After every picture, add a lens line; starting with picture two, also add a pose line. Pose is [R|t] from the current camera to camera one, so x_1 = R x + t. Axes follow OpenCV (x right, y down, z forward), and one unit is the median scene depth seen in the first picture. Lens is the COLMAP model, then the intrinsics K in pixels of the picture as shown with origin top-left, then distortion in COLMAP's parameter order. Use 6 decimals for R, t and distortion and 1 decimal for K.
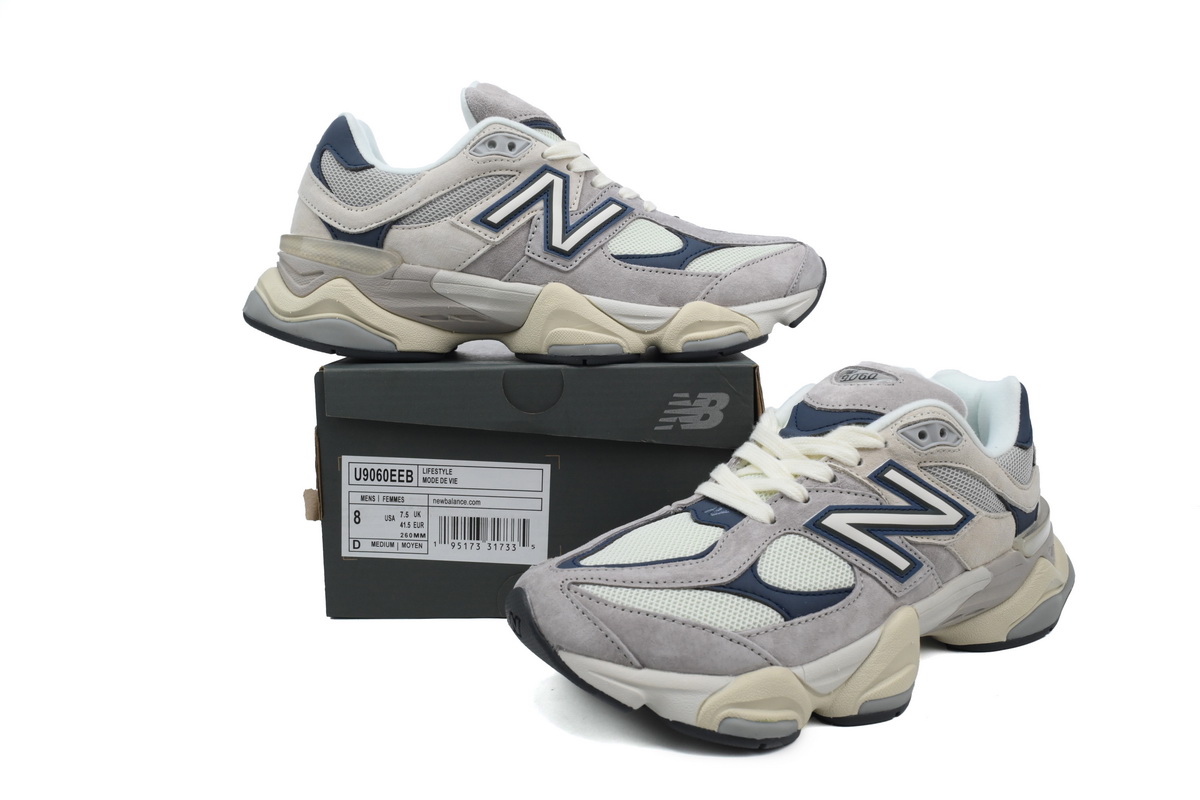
lens RADIAL K [[962.2, 0, 600.0], [0, 962.2, 400.0], [0, 0, 1]] dist [0.050956, -0.003194]
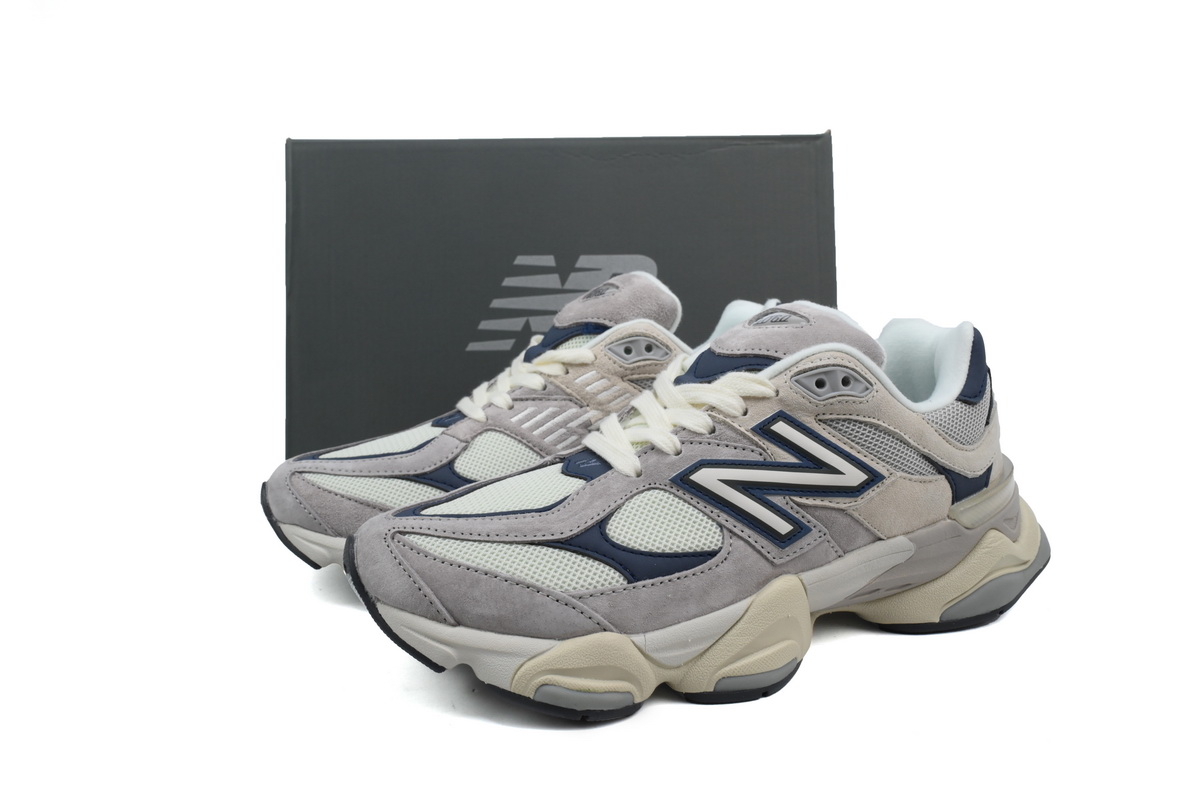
lens RADIAL K [[962.2, 0, 600.0], [0, 962.2, 400.0], [0, 0, 1]] dist [0.050956, -0.003194]
pose [[0.986393, 0.020859, -0.163076, 0.292039], [-0.015554, 0.999310, 0.033740, 0.025985], [0.163667, -0.030744, 0.986036, 0.107307]]
